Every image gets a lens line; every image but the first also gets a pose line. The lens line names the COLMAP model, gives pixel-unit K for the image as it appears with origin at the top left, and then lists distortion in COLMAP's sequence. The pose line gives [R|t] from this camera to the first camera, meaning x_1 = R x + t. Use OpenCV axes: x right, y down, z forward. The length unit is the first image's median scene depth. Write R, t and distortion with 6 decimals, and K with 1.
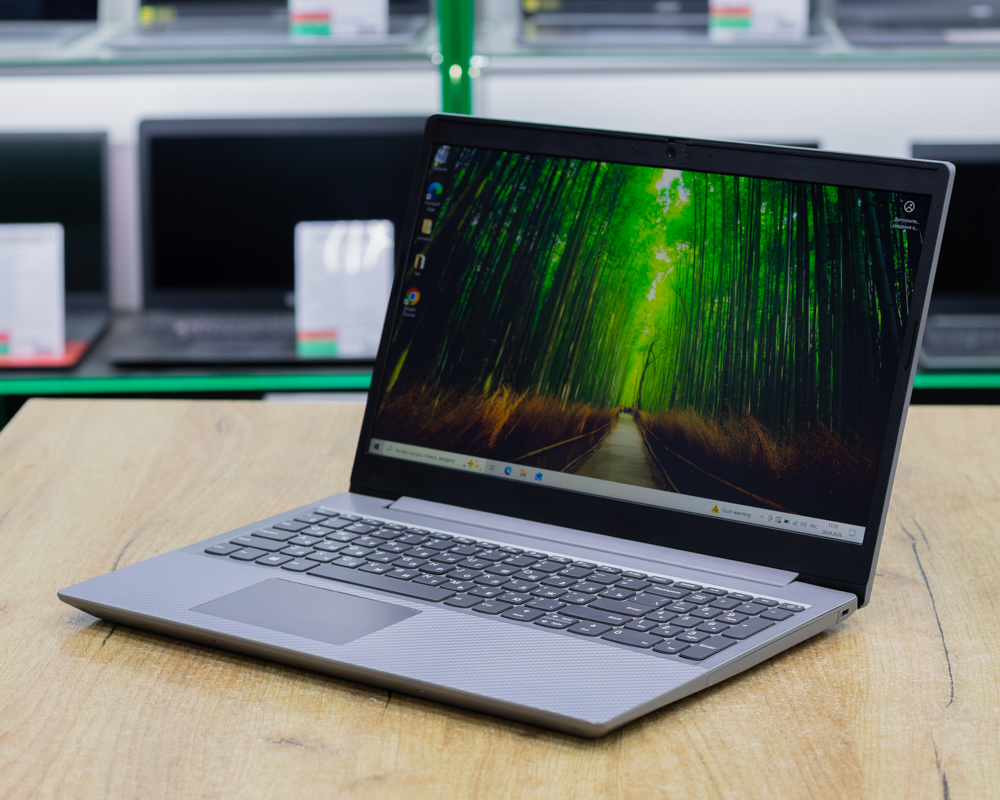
lens RADIAL K [[2971.6, 0, 500.0], [0, 2971.6, 400.0], [0, 0, 1]] dist [-0.154995, 0.208004]
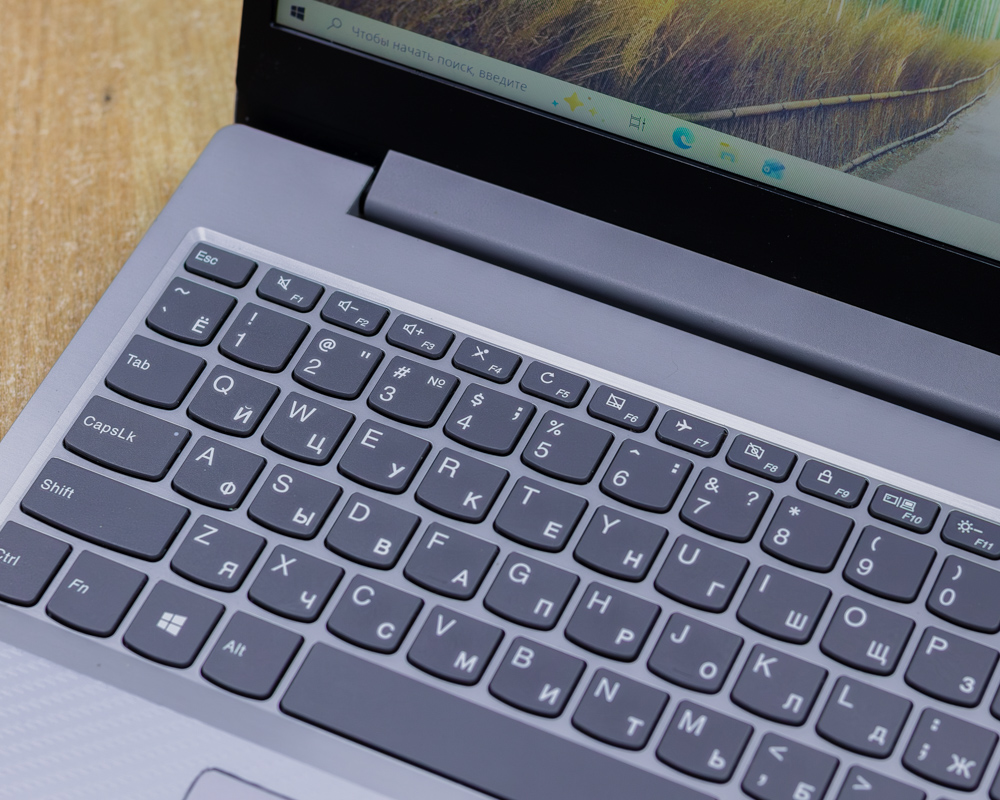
lens RADIAL K [[2971.6, 0, 500.0], [0, 2971.6, 400.0], [0, 0, 1]] dist [-0.154995, 0.208004]
pose [[0.980621, -0.165038, 0.105568, -0.070091], [0.061327, 0.770357, 0.634657, -0.205347], [-0.186068, -0.615884, 0.765549, 0.720244]]
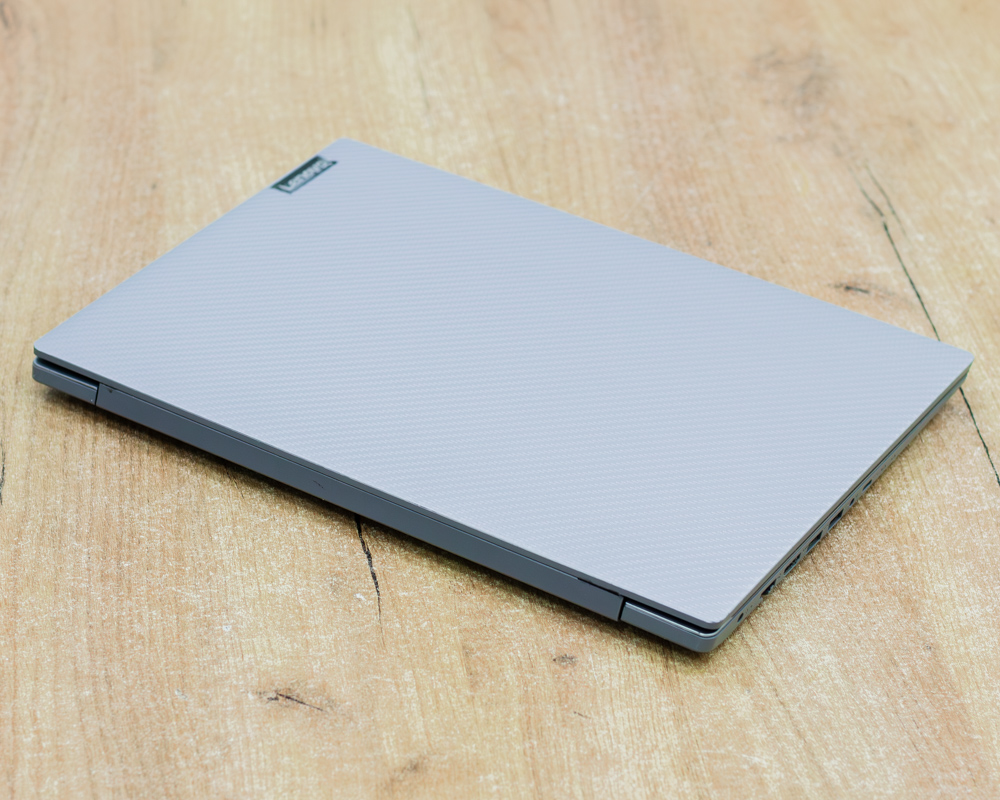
lens RADIAL K [[2984.3, 0, 474.0], [0, 2984.3, 400.0], [0, 0, 1]] dist [-0.152823, 0.076113]
pose [[0.985724, -0.071880, 0.152258, -0.121136], [0.014057, 0.936269, 0.351002, -0.221405], [-0.167784, -0.343851, 0.923913, 0.207615]]
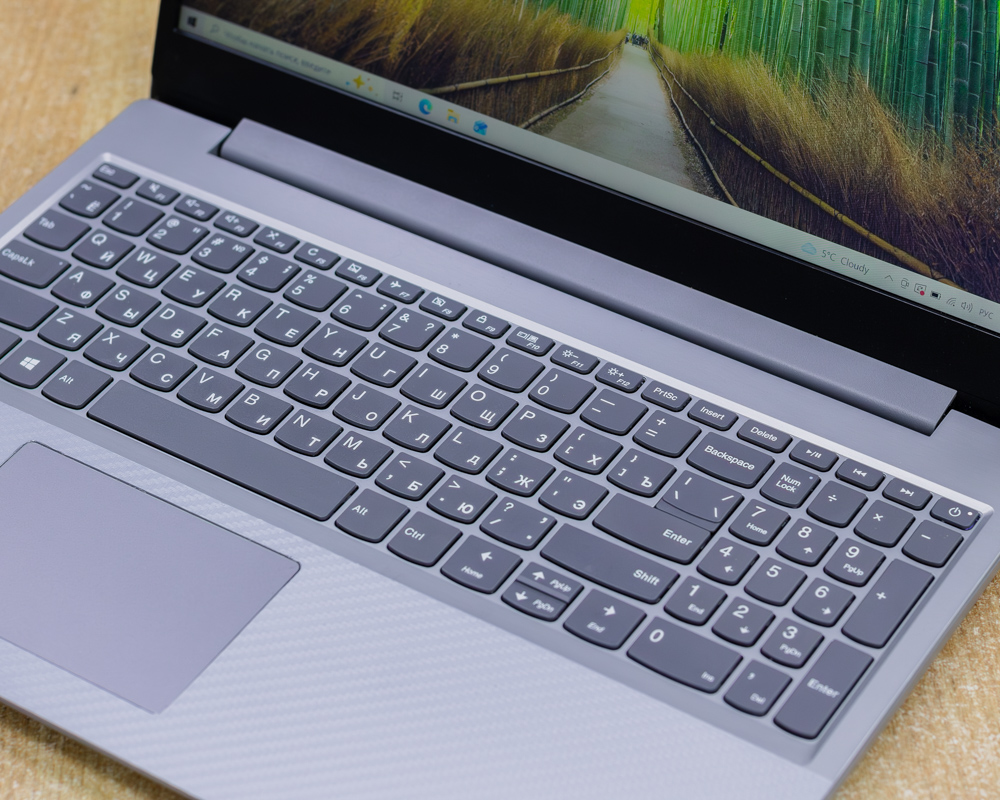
lens RADIAL K [[2971.6, 0, 500.0], [0, 2971.6, 400.0], [0, 0, 1]] dist [-0.154995, 0.208004]
pose [[0.997926, -0.056867, 0.030170, -0.003576], [0.035566, 0.877676, 0.477933, -0.208090], [-0.053658, -0.475868, 0.877878, 0.493569]]
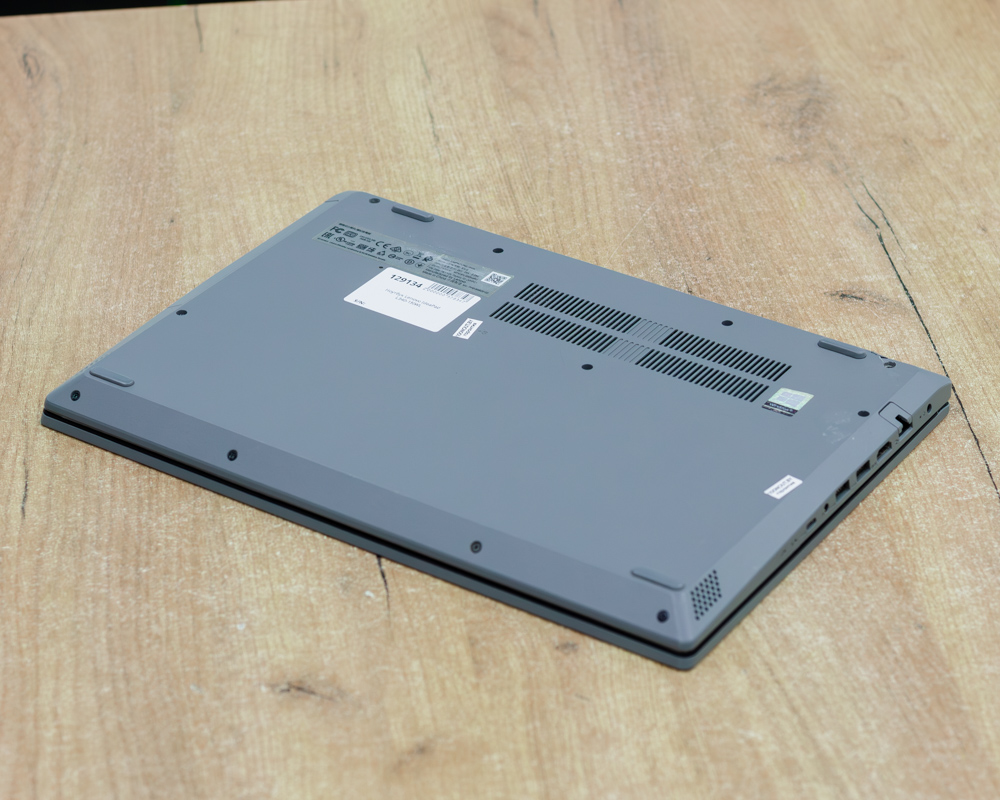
lens RADIAL K [[2971.6, 0, 500.0], [0, 2971.6, 400.0], [0, 0, 1]] dist [-0.154995, 0.208004]
pose [[0.985486, -0.095179, 0.140564, -0.109055], [0.045747, 0.946302, 0.320031, -0.205972], [-0.163477, -0.308956, 0.936921, 0.173418]]
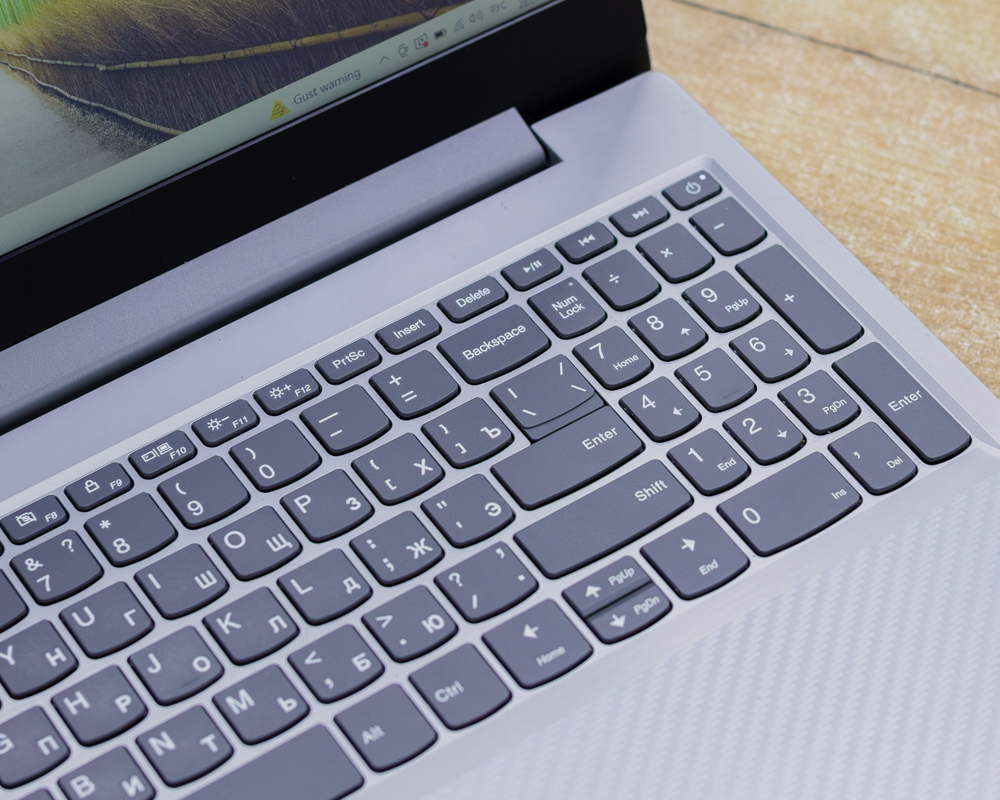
lens RADIAL K [[2971.6, 0, 500.0], [0, 2971.6, 400.0], [0, 0, 1]] dist [-0.154995, 0.208004]
pose [[0.333564, -0.718590, 0.610215, -0.208205], [0.217361, 0.688470, 0.691927, -0.223564], [-0.917327, -0.098165, 0.385843, 0.798063]]
